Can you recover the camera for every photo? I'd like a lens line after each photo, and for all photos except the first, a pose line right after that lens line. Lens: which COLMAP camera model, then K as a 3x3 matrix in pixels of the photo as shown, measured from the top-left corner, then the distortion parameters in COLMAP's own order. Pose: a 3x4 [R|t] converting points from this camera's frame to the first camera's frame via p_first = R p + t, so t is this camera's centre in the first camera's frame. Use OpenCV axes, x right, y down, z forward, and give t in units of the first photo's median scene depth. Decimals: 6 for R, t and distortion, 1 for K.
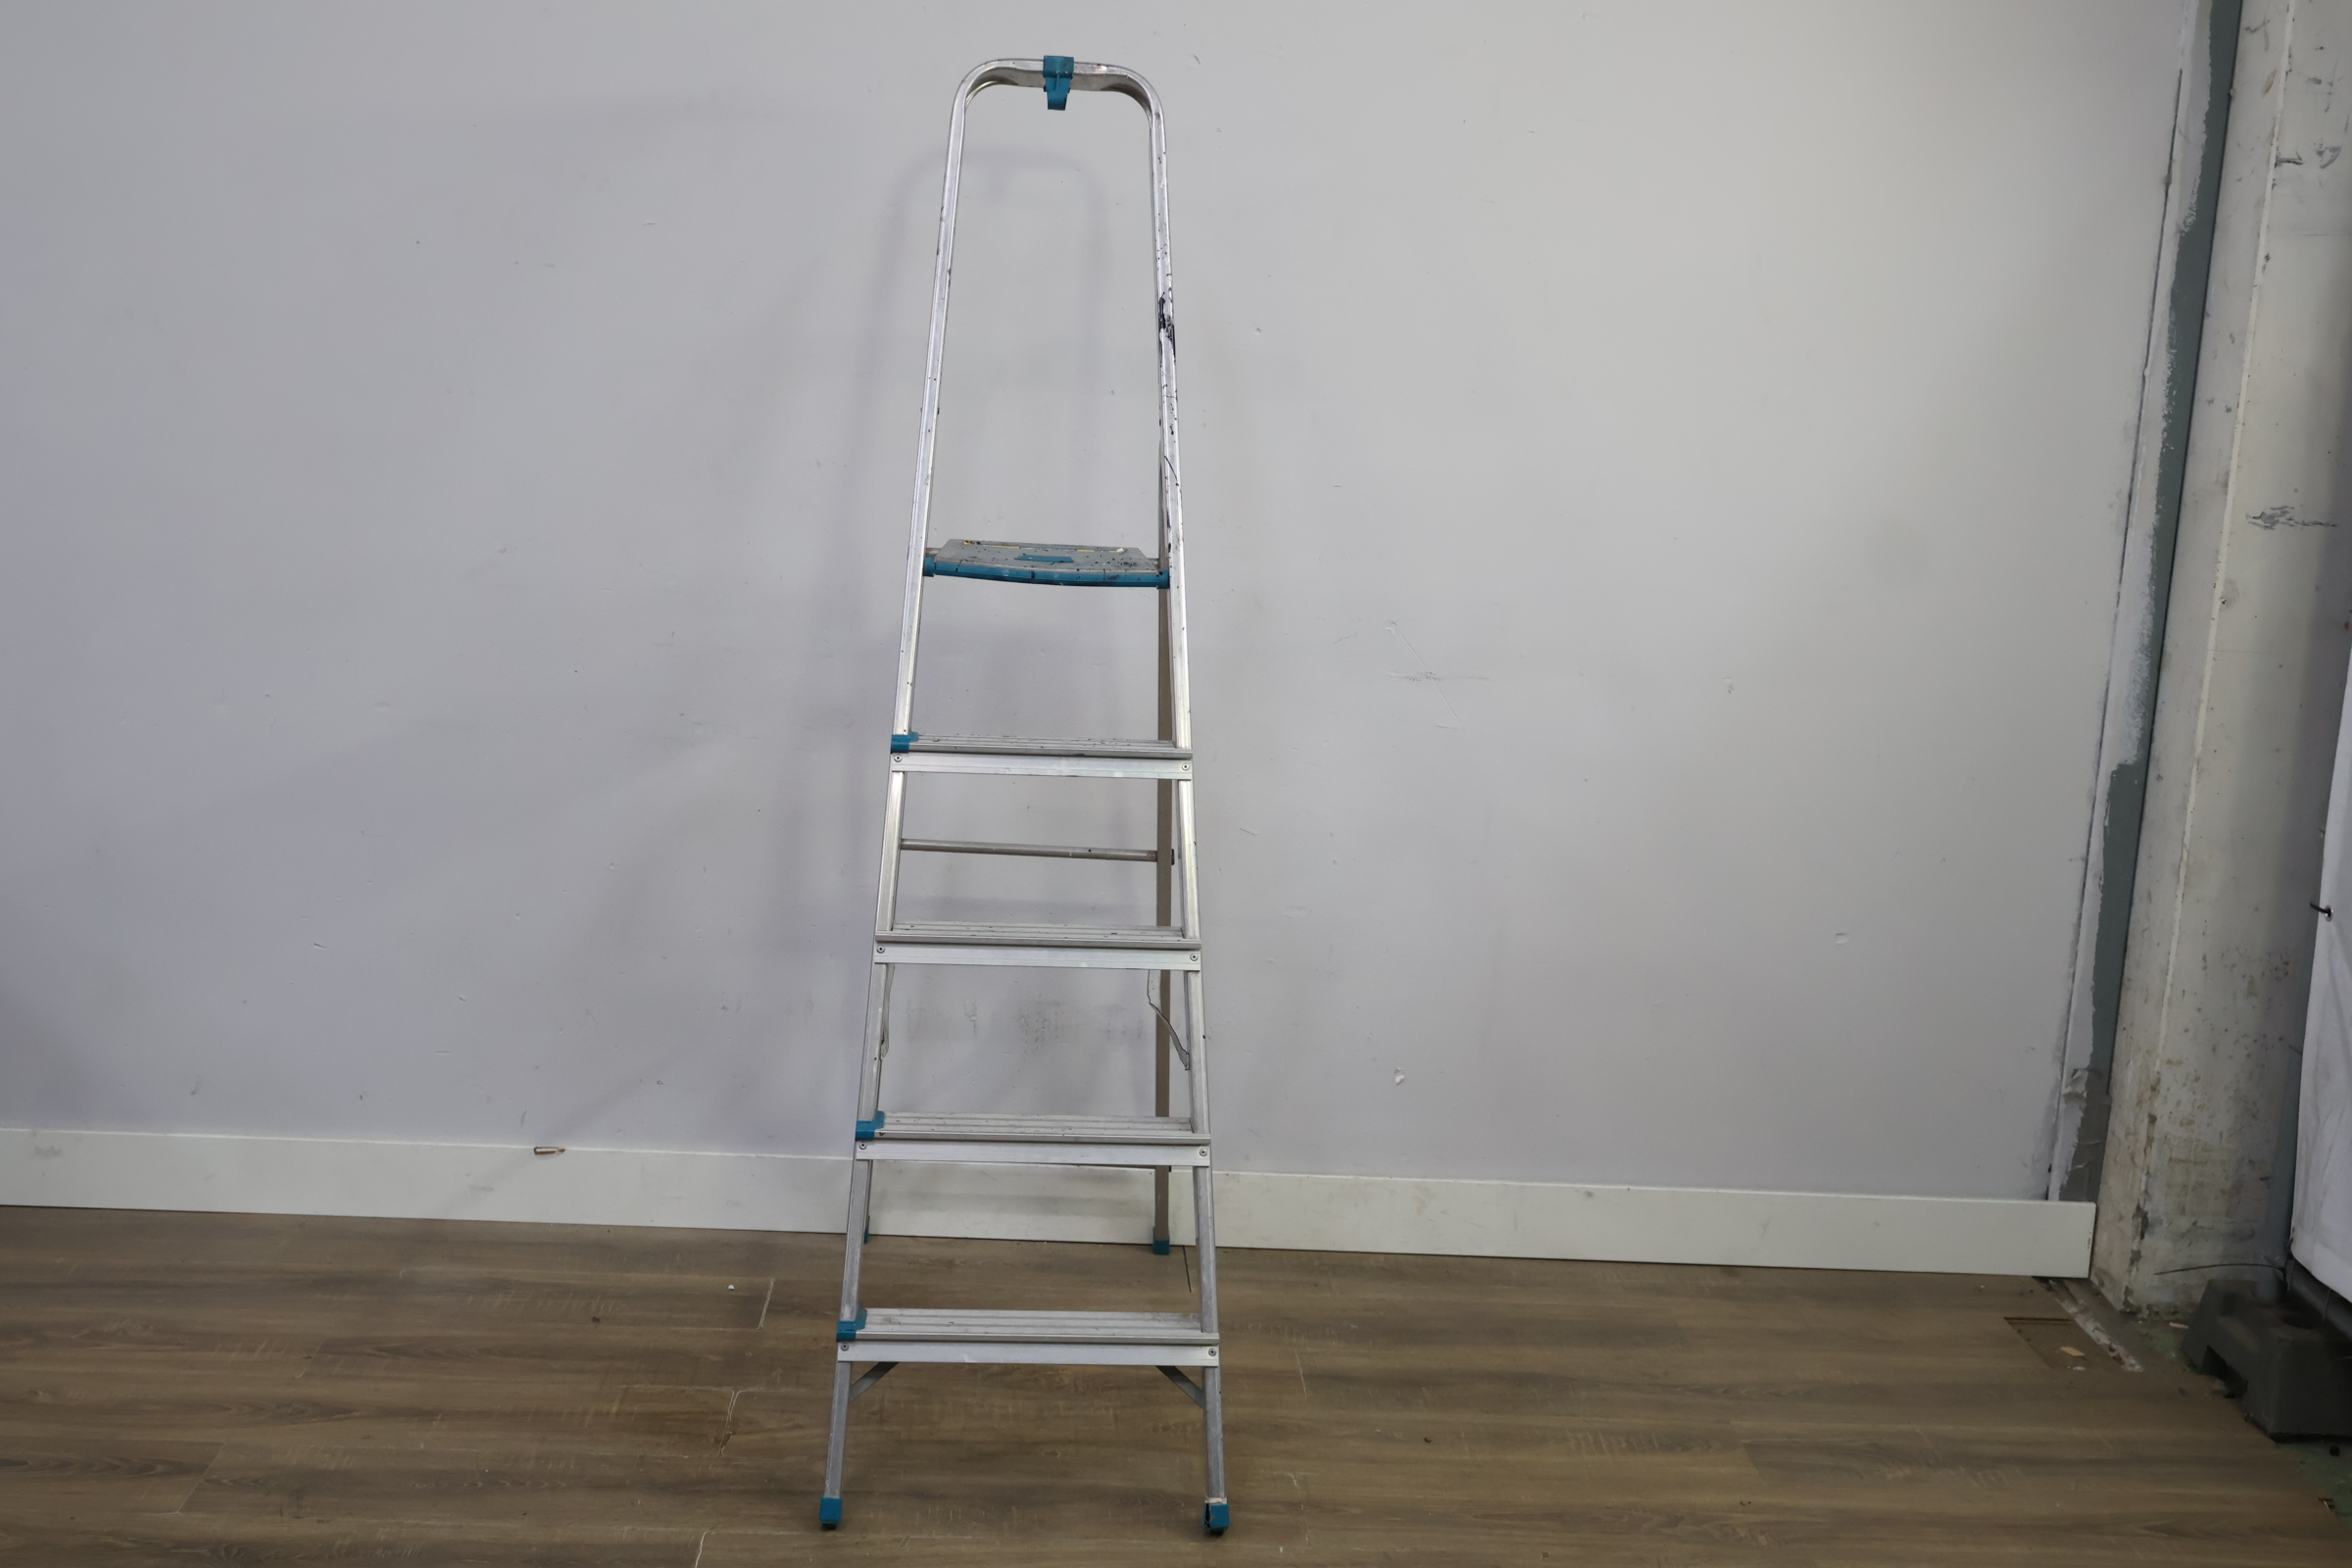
lens RADIAL K [[2947.9, 0, 1176.0], [0, 2947.9, 784.0], [0, 0, 1]] dist [0.003324, 0.021412]
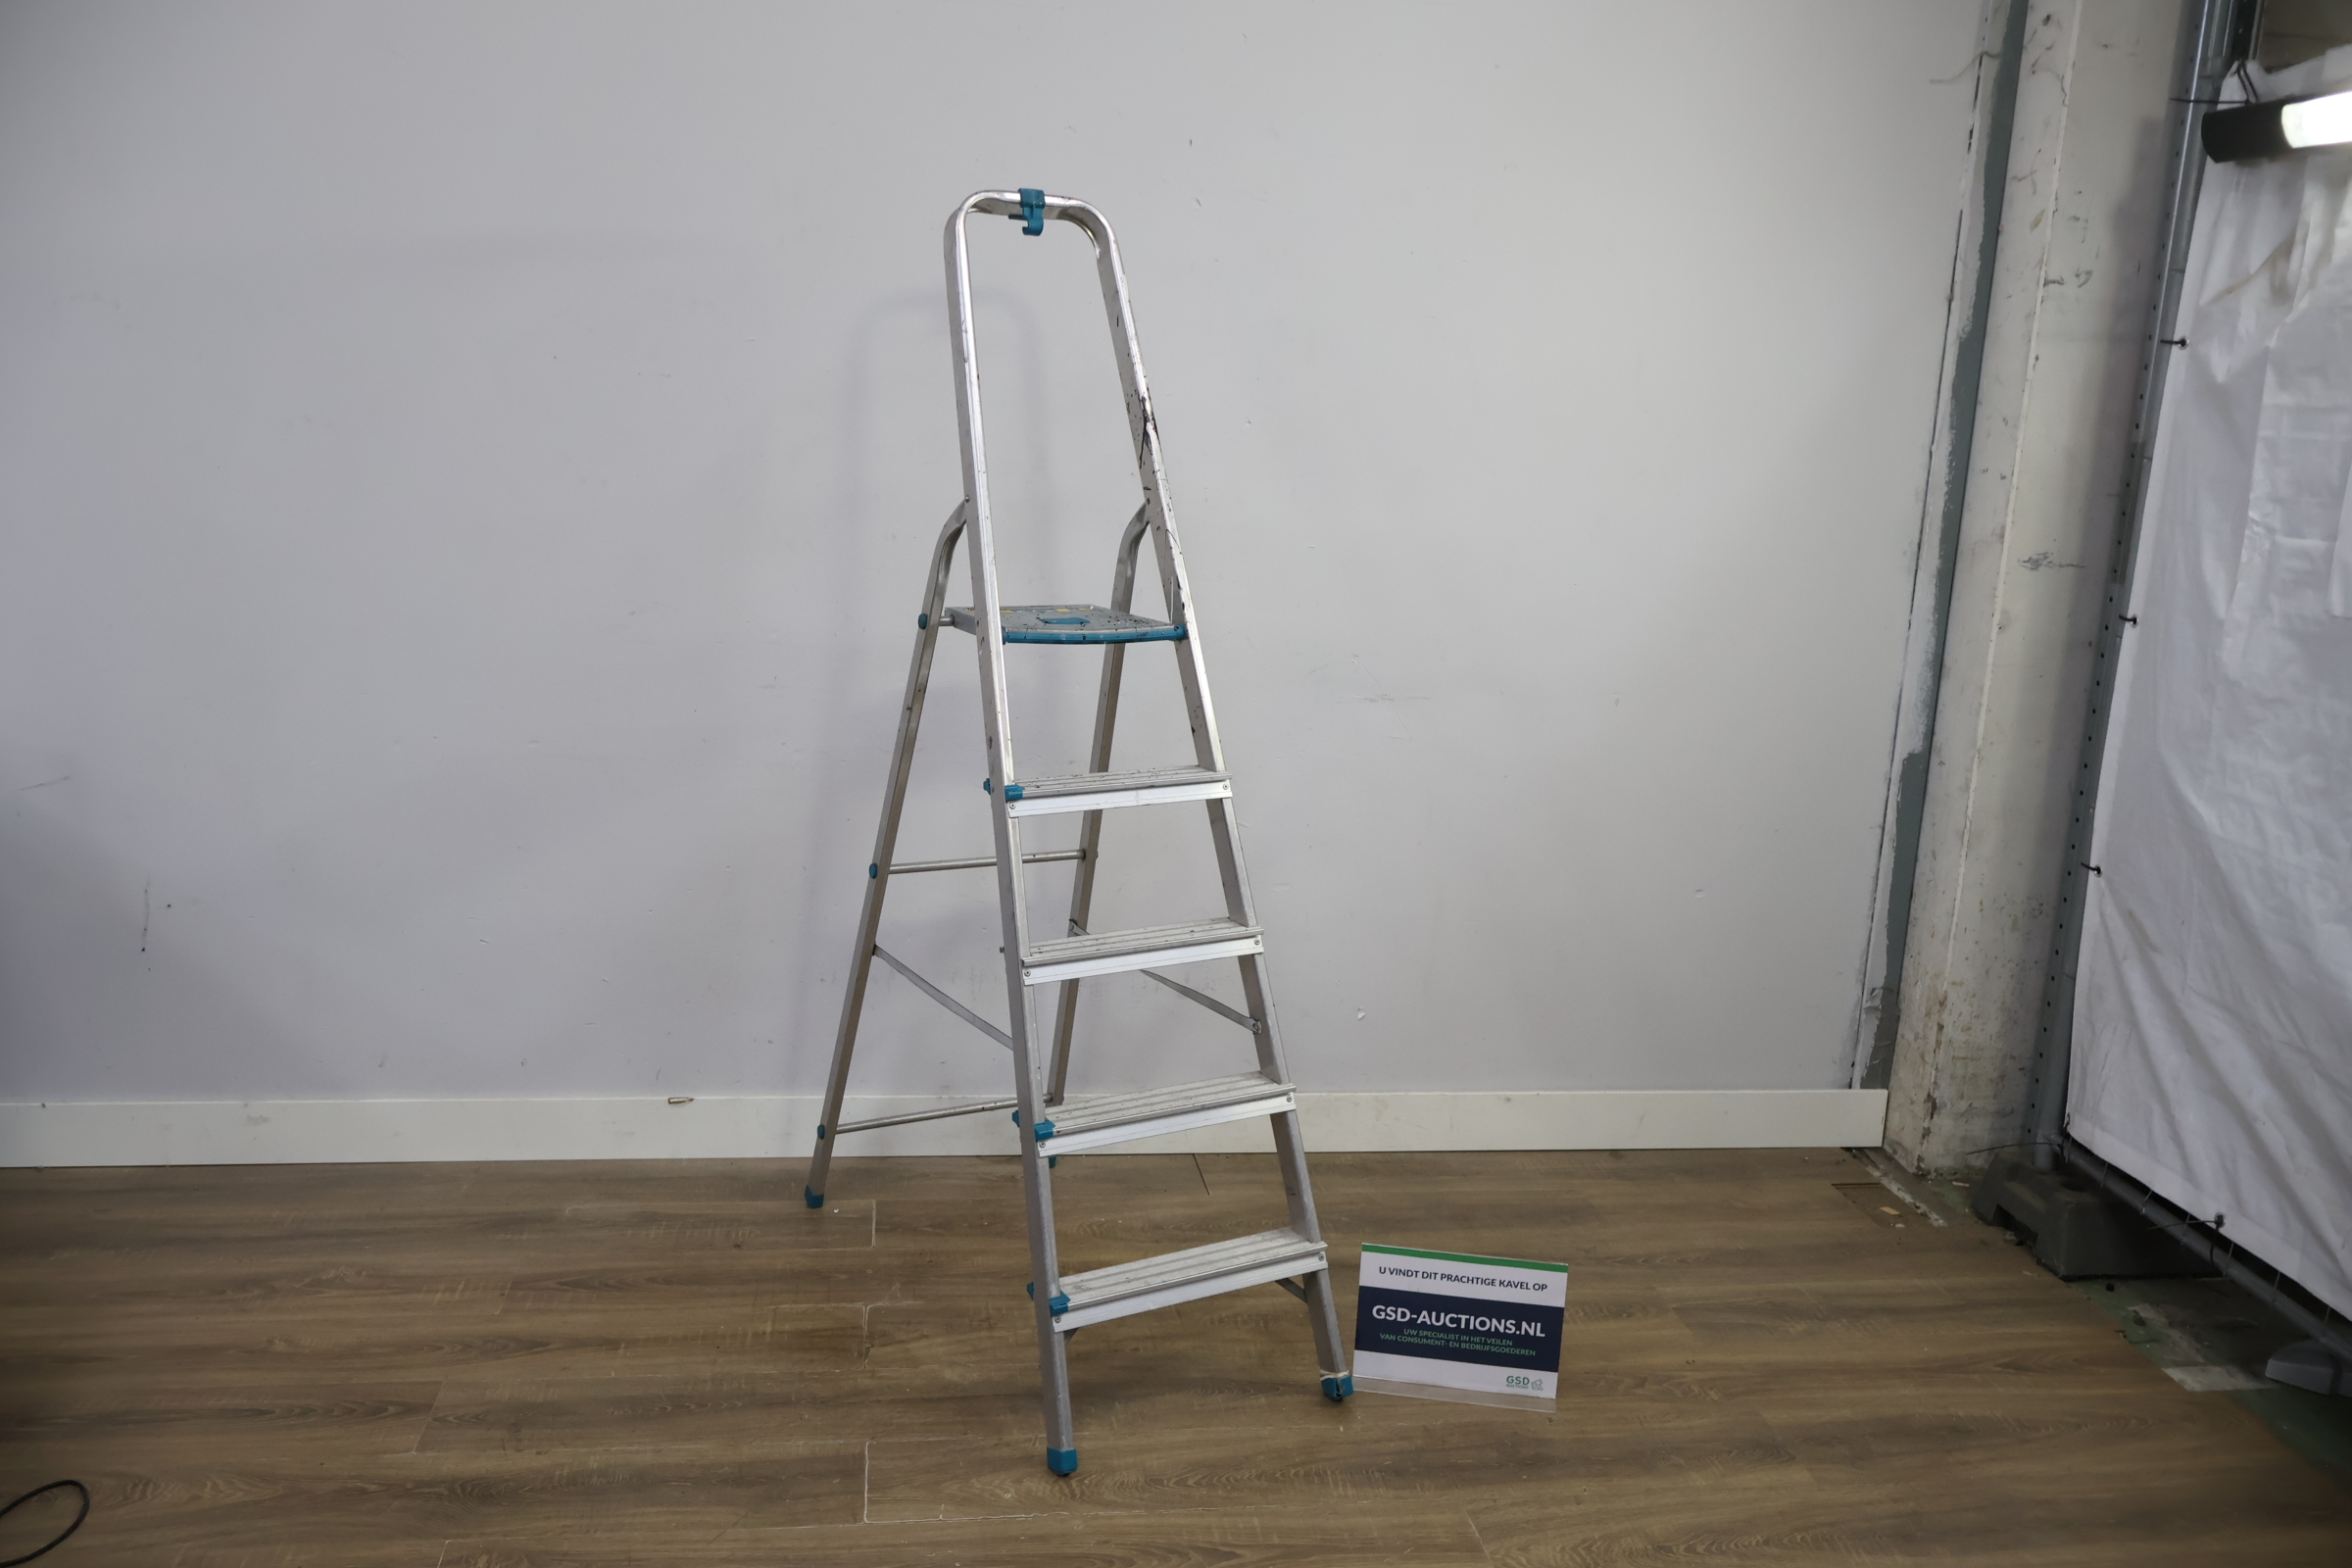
lens RADIAL K [[2075.2, 0, 1178.6], [0, 2075.2, 790.3], [0, 0, 1]] dist [0.000717, 0.011196]
pose [[0.995362, -0.026187, 0.092565, -0.087530], [0.023373, 0.999235, 0.031353, -0.027972], [-0.093315, -0.029044, 0.995213, 0.132966]]
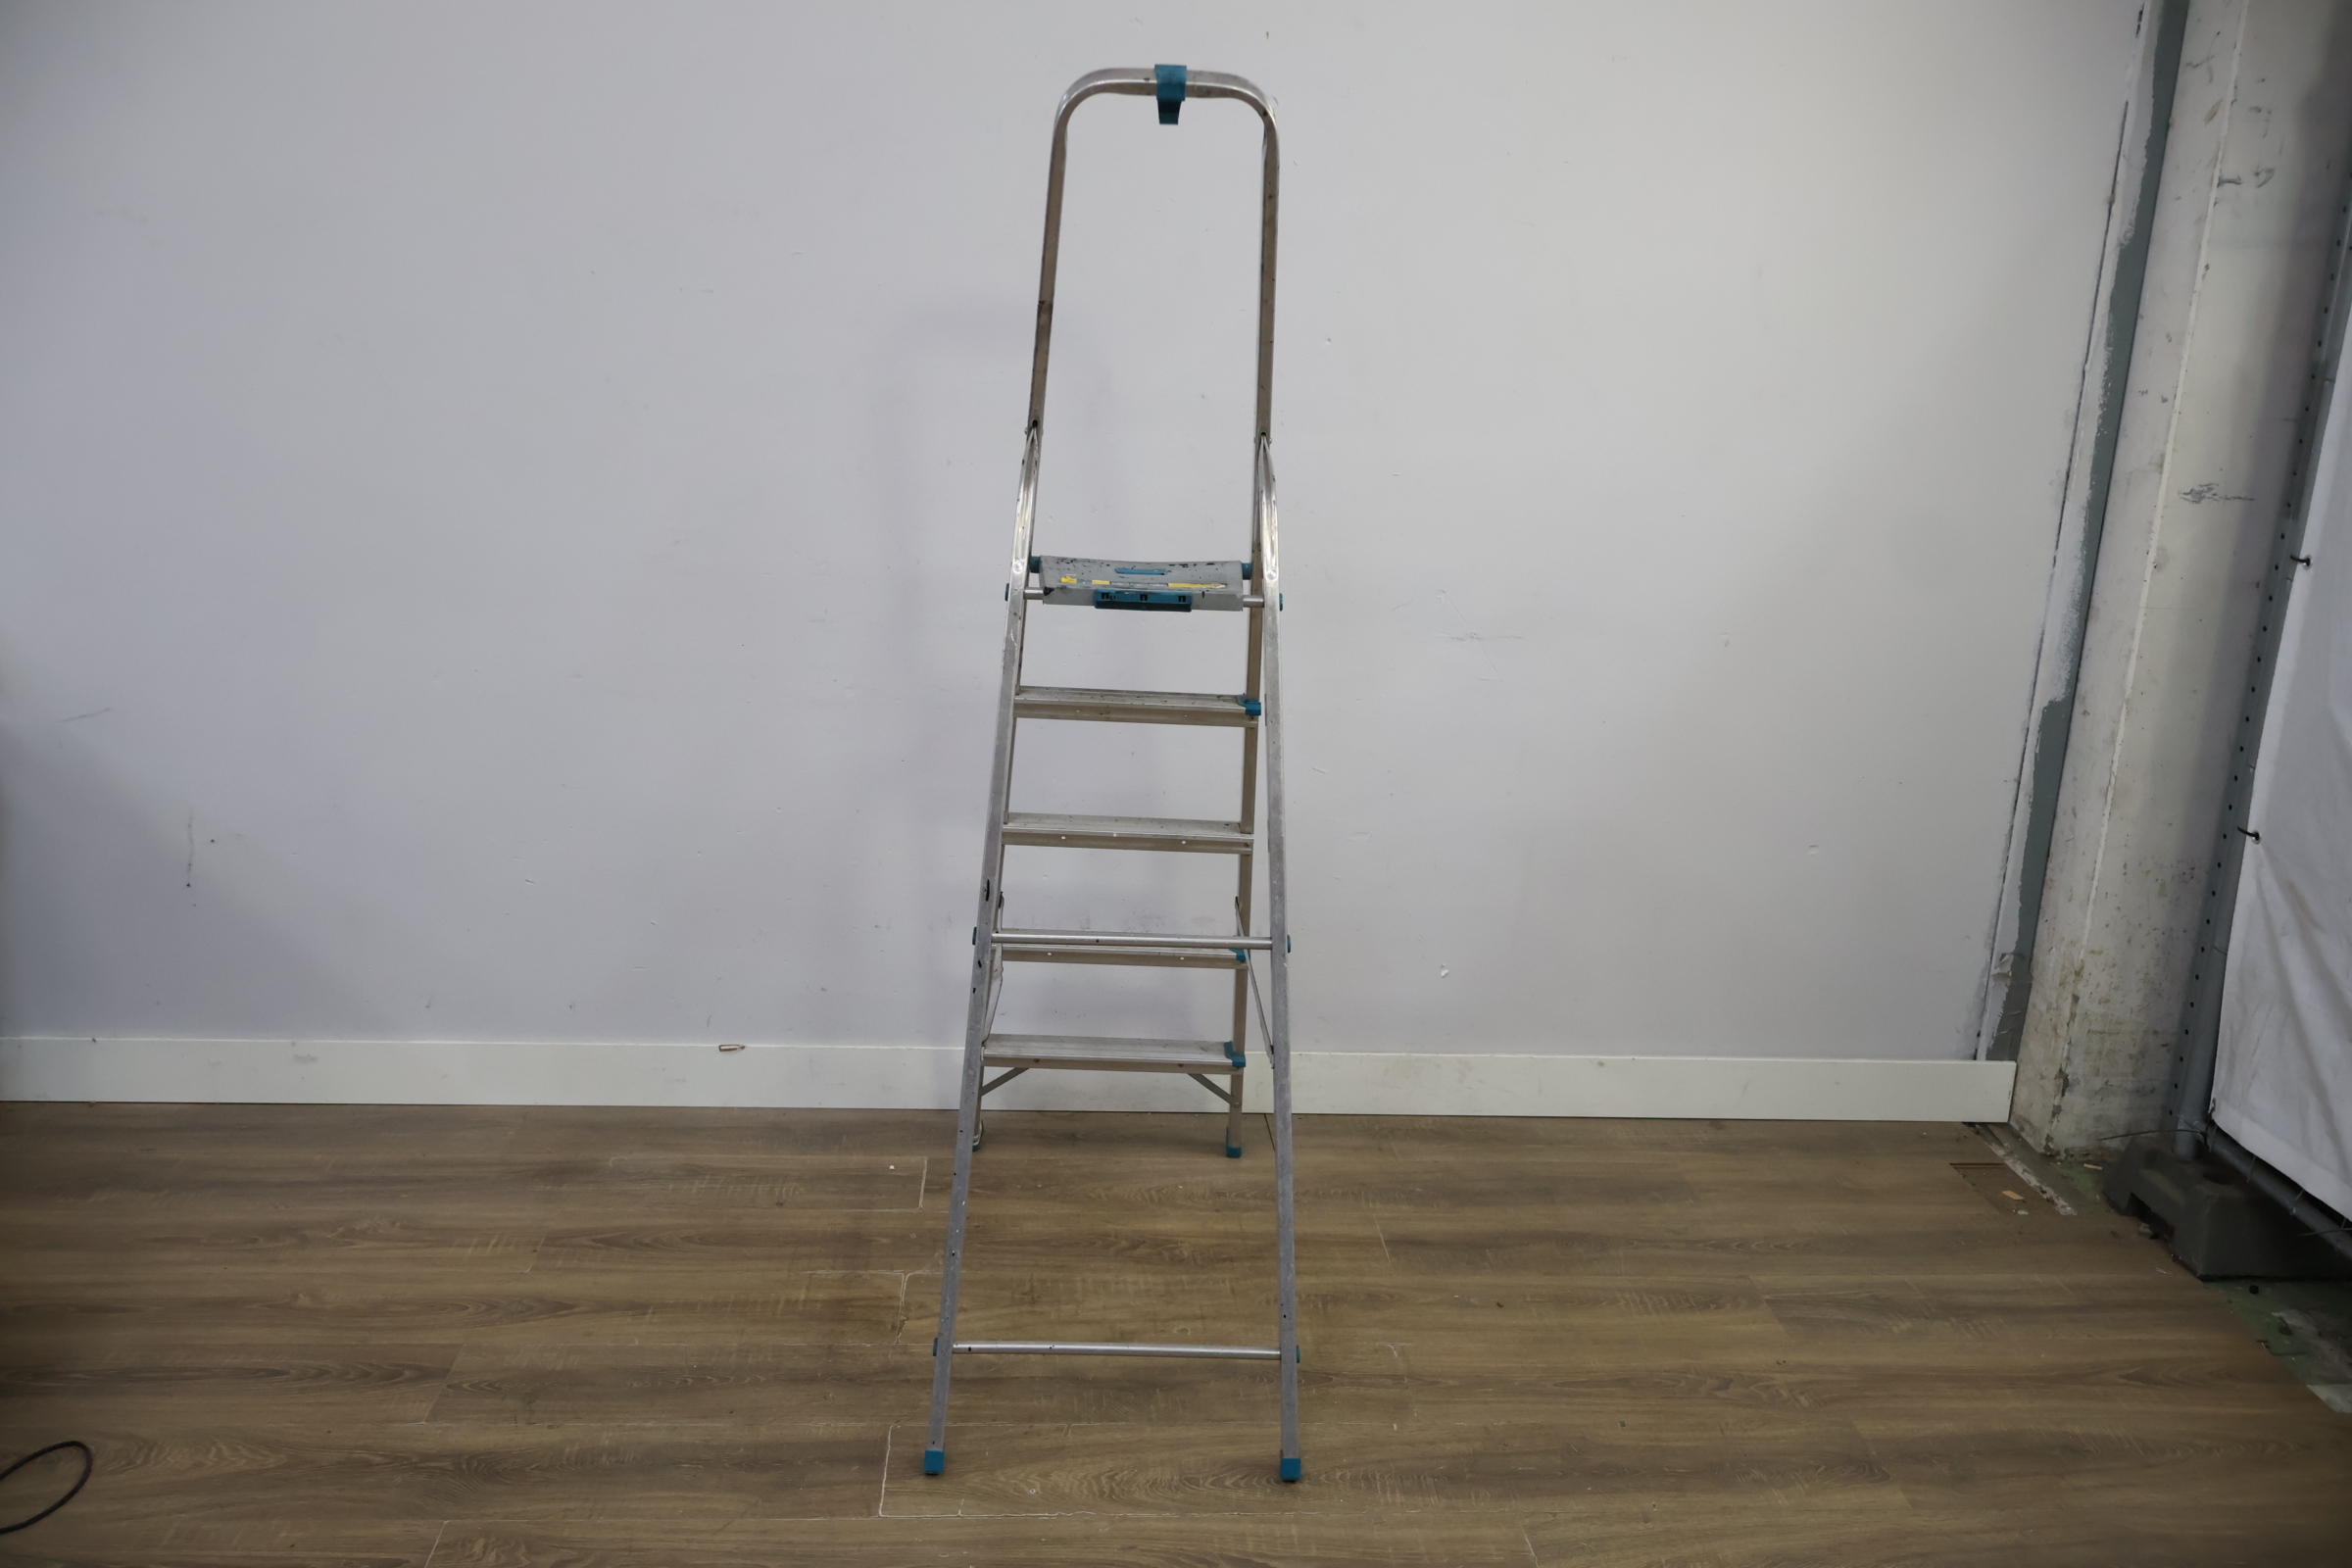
lens RADIAL K [[2066.7, 0, 1174.4], [0, 2066.7, 793.2], [0, 0, 1]] dist [0.003135, 0.004112]
pose [[0.999692, -0.015900, 0.019067, -0.051622], [0.014407, 0.997002, 0.076021, -0.040373], [-0.020219, -0.075722, 0.996924, 0.185066]]
